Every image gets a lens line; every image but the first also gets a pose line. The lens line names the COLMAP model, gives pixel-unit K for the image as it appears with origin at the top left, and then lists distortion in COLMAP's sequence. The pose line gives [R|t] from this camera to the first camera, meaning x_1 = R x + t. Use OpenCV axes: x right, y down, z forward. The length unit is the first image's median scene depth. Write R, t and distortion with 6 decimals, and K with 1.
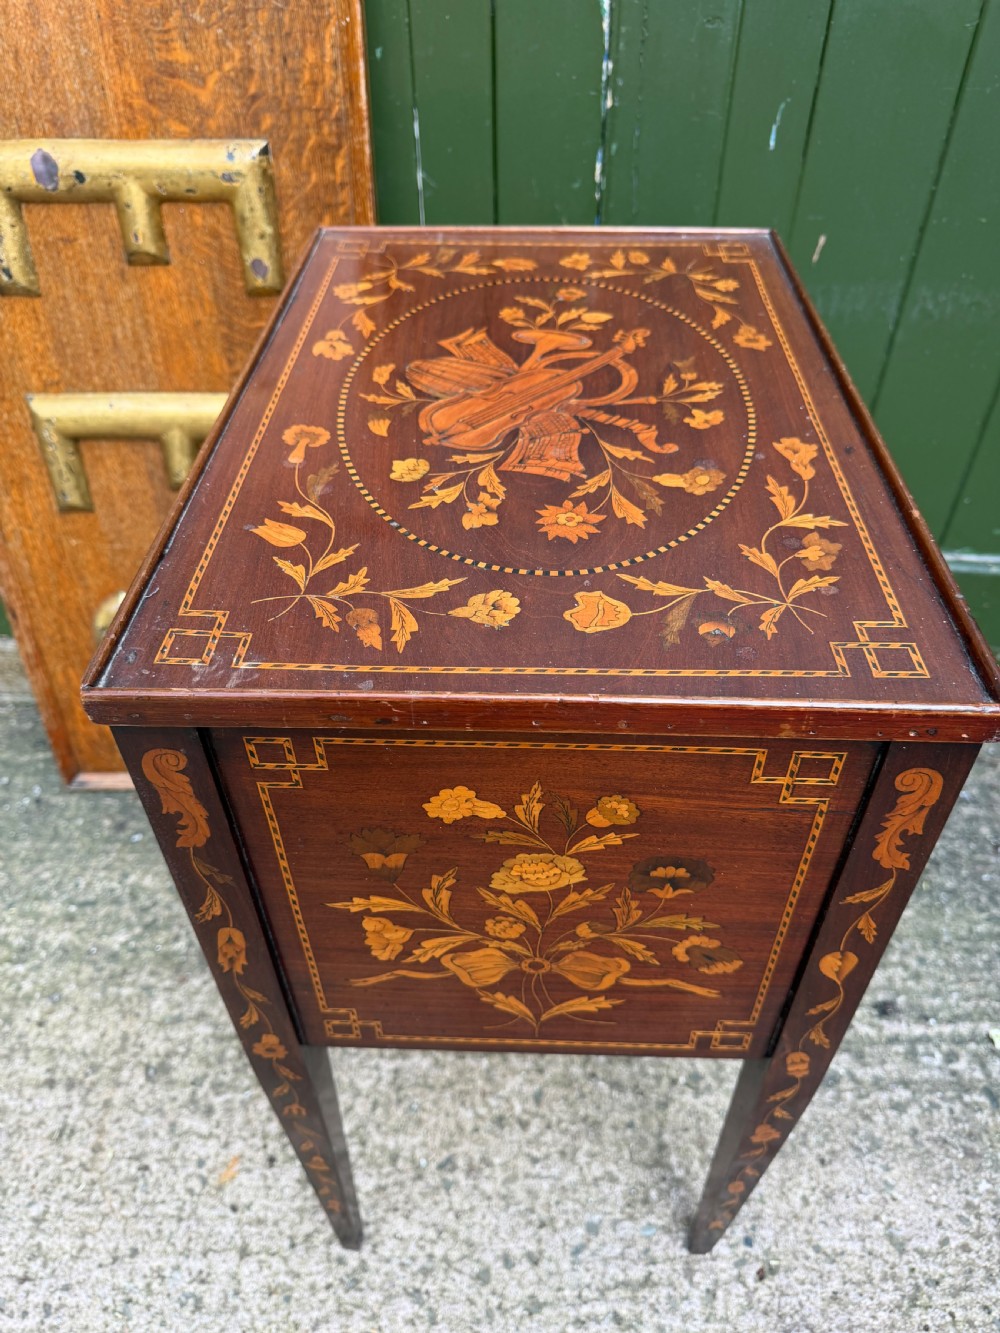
lens RADIAL K [[967.7, 0, 502.2], [0, 967.7, 671.1], [0, 0, 1]] dist [-0.021403, 0.004318]
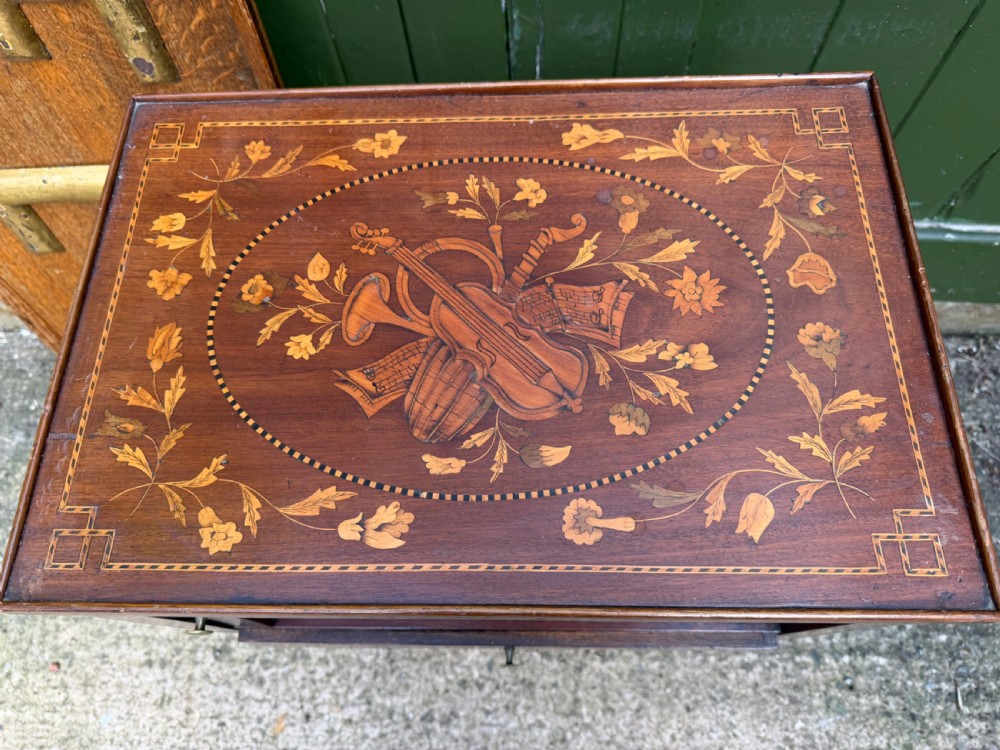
lens RADIAL K [[726.0, 0, 500.3], [0, 726.0, 377.3], [0, 0, 1]] dist [-0.021403, 0.004318]
pose [[0.998834, -0.039319, -0.028003, 0.103496], [0.047369, 0.910016, 0.411859, -0.398627], [0.009290, -0.412705, 0.910817, 0.221503]]
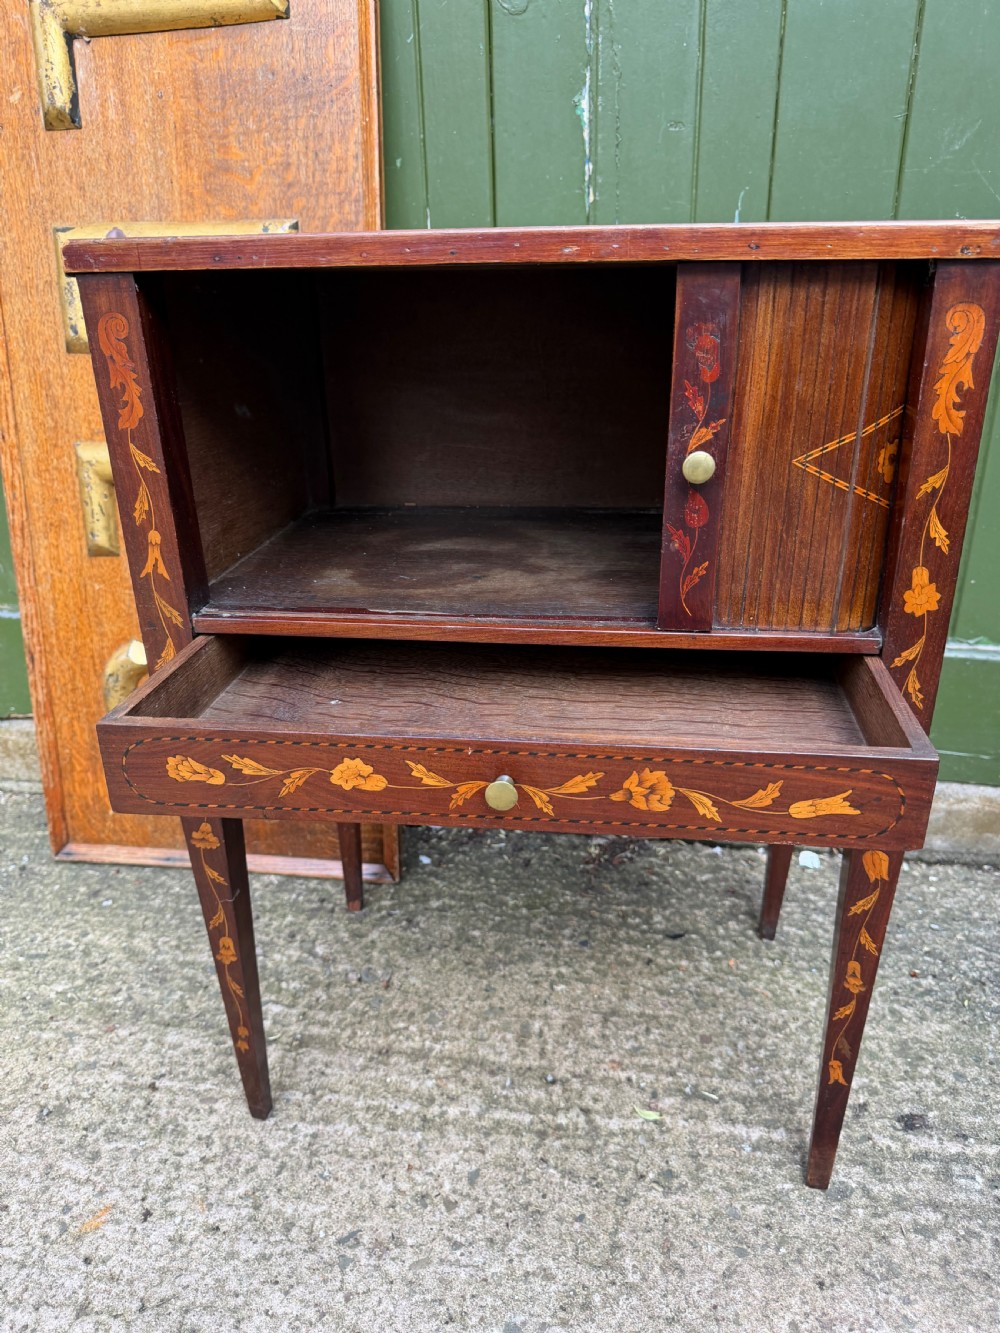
lens RADIAL K [[967.7, 0, 509.6], [0, 967.7, 671.6], [0, 0, 1]] dist [-0.021403, 0.004318]
pose [[0.993127, 0.034908, -0.111711, 0.153516], [-0.070093, 0.941780, -0.328842, 0.318222], [0.093728, 0.334412, 0.937755, 0.085364]]
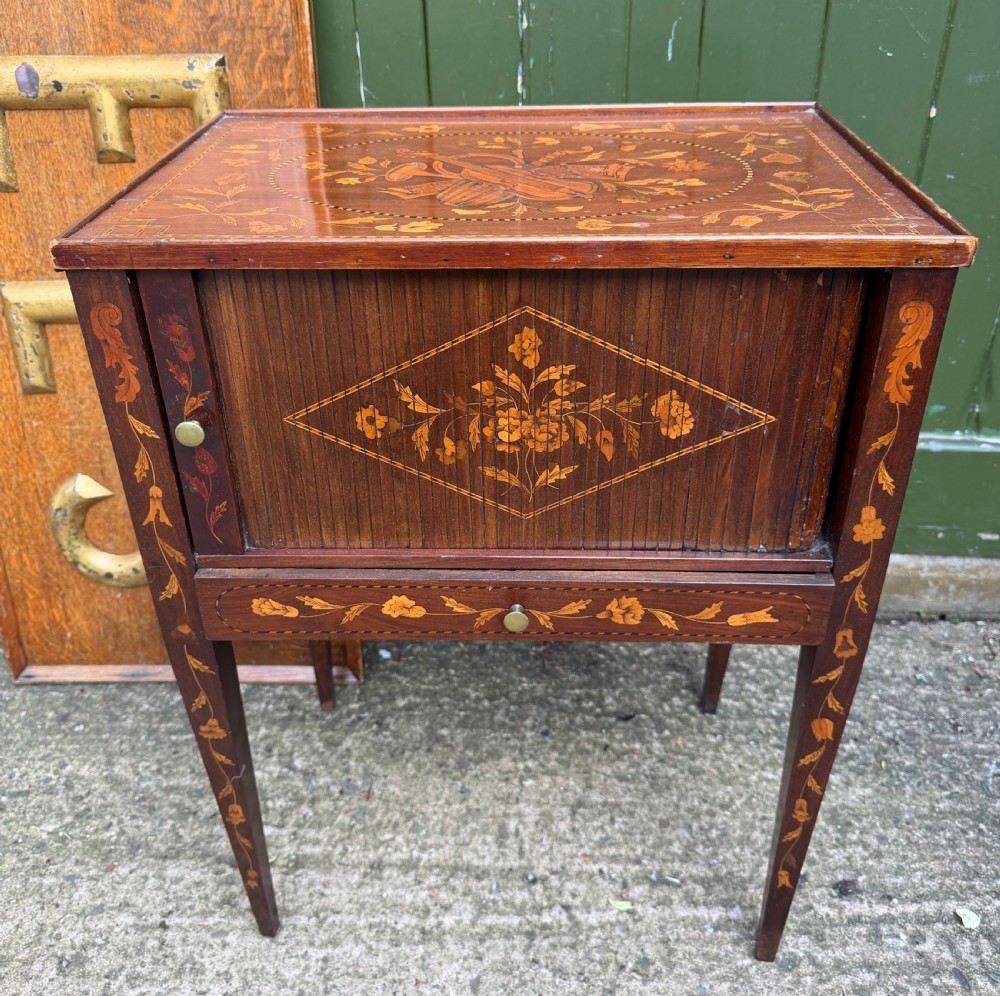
lens RADIAL K [[964.4, 0, 506.0], [0, 964.4, 445.3], [0, 0, 1]] dist [-0.018003, 0.000000]
pose [[0.999922, -0.012313, 0.002017, 0.075160], [0.012463, 0.977984, -0.208307, 0.130990], [0.000593, 0.208316, 0.978061, -0.017079]]
